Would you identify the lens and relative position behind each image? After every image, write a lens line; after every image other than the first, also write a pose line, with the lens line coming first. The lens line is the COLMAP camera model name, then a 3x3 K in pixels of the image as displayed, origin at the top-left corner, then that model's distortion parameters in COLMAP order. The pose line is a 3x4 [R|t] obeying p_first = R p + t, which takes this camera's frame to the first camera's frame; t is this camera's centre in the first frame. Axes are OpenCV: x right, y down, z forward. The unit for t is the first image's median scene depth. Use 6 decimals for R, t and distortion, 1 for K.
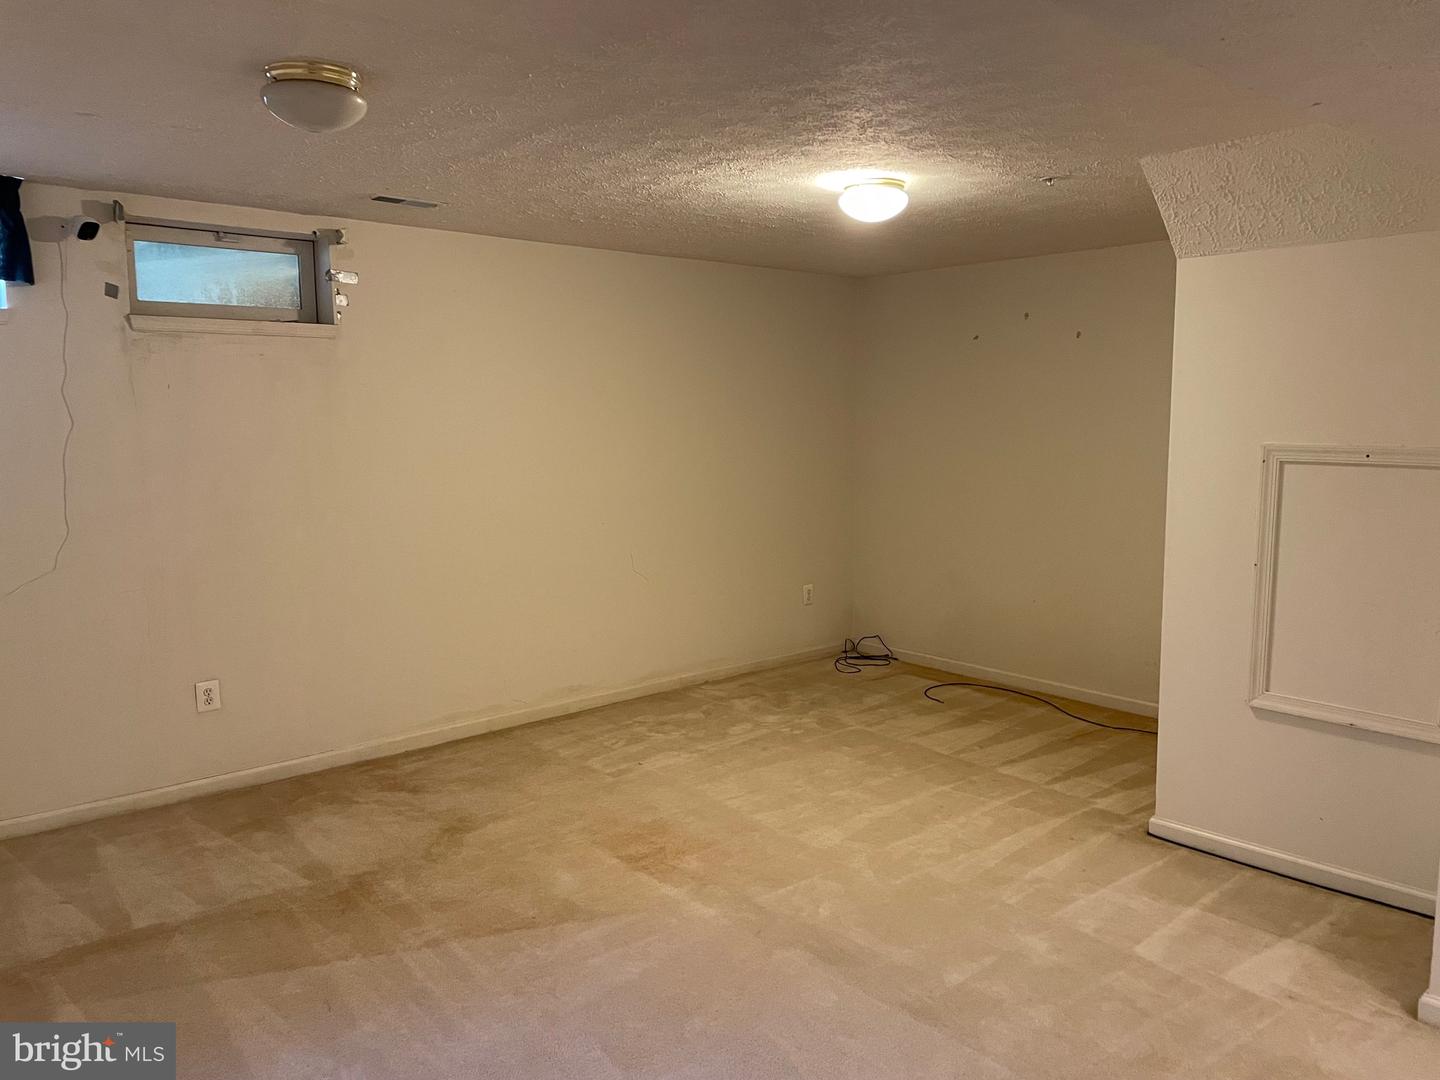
lens RADIAL K [[1093.0, 0, 711.2], [0, 1093.0, 535.9], [0, 0, 1]] dist [0.093212, -0.118893]
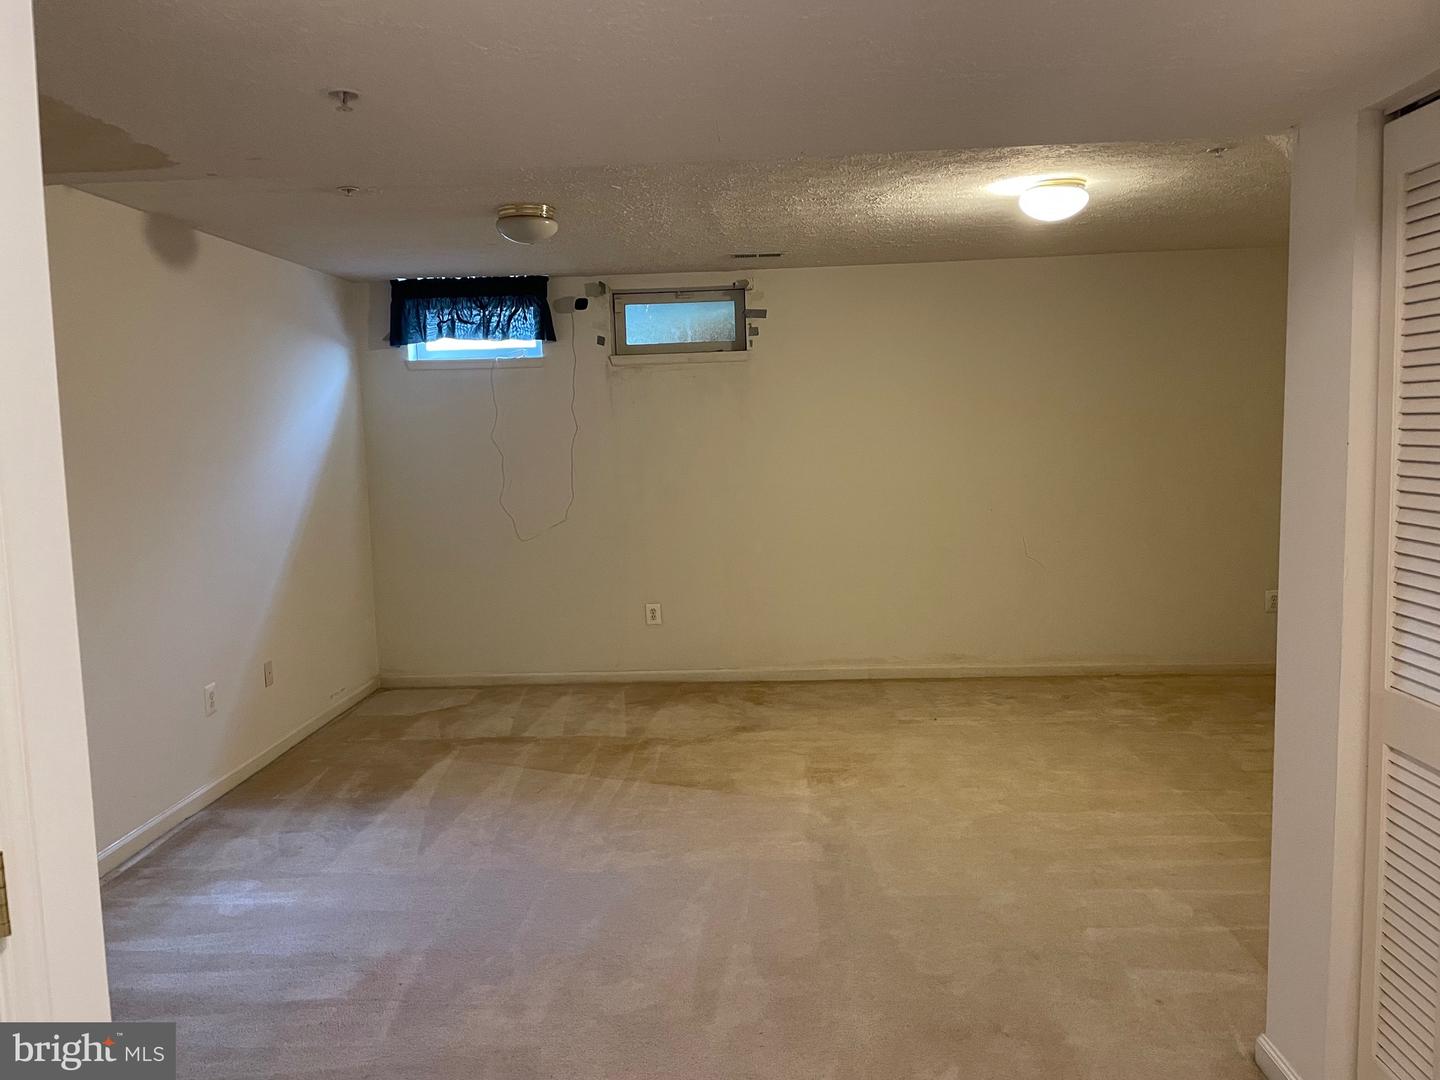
lens RADIAL K [[1093.0, 0, 706.0], [0, 1093.0, 542.2], [0, 0, 1]] dist [0.093212, -0.118893]
pose [[0.716216, 0.057418, -0.695513, 0.609327], [-0.053623, 0.998191, 0.027186, 0.007874], [0.695816, 0.017824, 0.717999, 0.018225]]
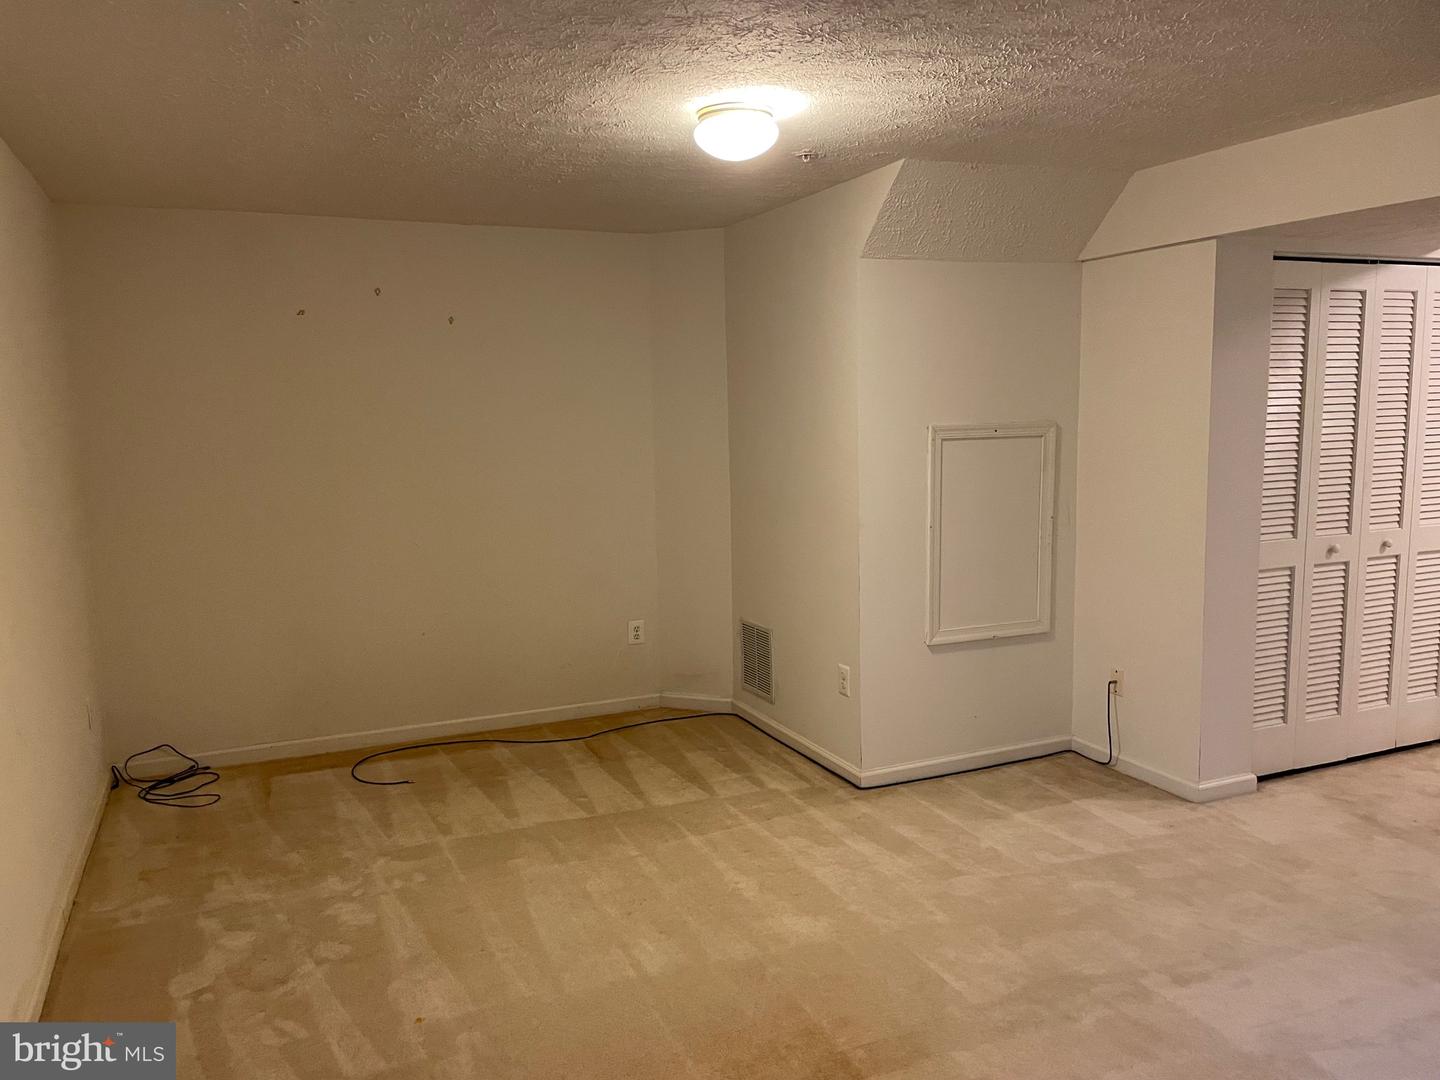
lens RADIAL K [[1093.0, 0, 707.6], [0, 1093.0, 548.2], [0, 0, 1]] dist [0.093212, -0.118893]
pose [[0.303722, -0.127133, 0.944241, -0.599556], [0.127255, 0.987591, 0.092038, -0.077459], [-0.944224, 0.092205, 0.316131, 0.733957]]
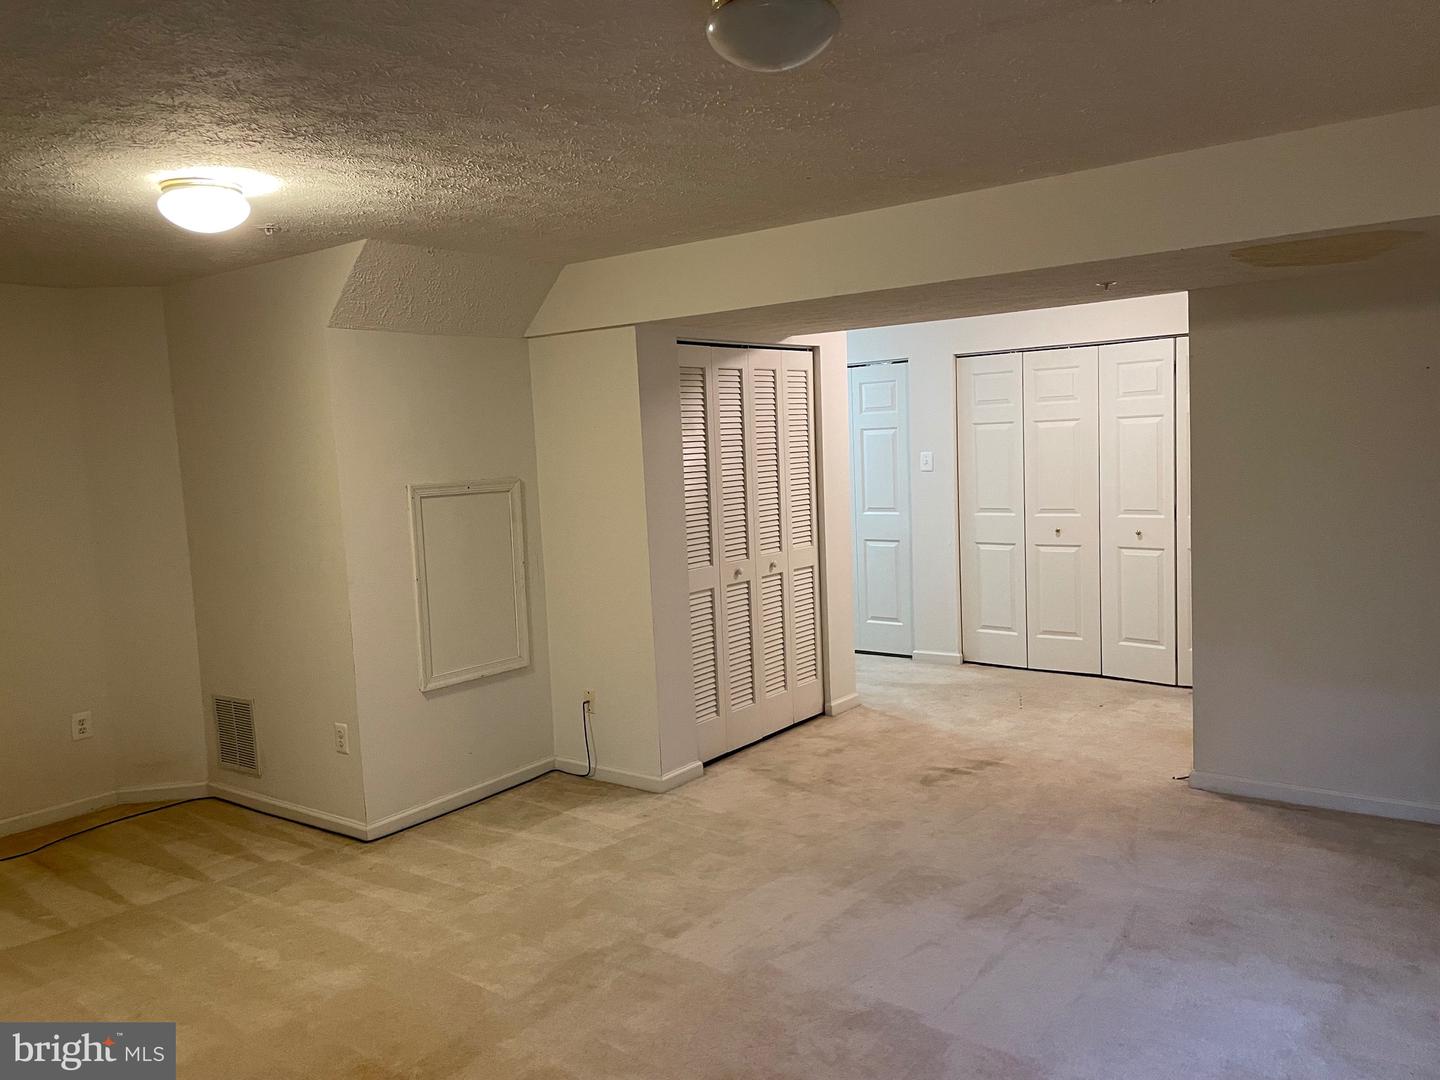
lens RADIAL K [[1093.0, 0, 723.4], [0, 1093.0, 542.6], [0, 0, 1]] dist [0.093212, -0.118893]
pose [[-0.210095, -0.079160, 0.974471, -0.687586], [0.155028, 0.981409, 0.113148, -0.088707], [-0.965312, 0.174842, -0.193917, 0.770899]]
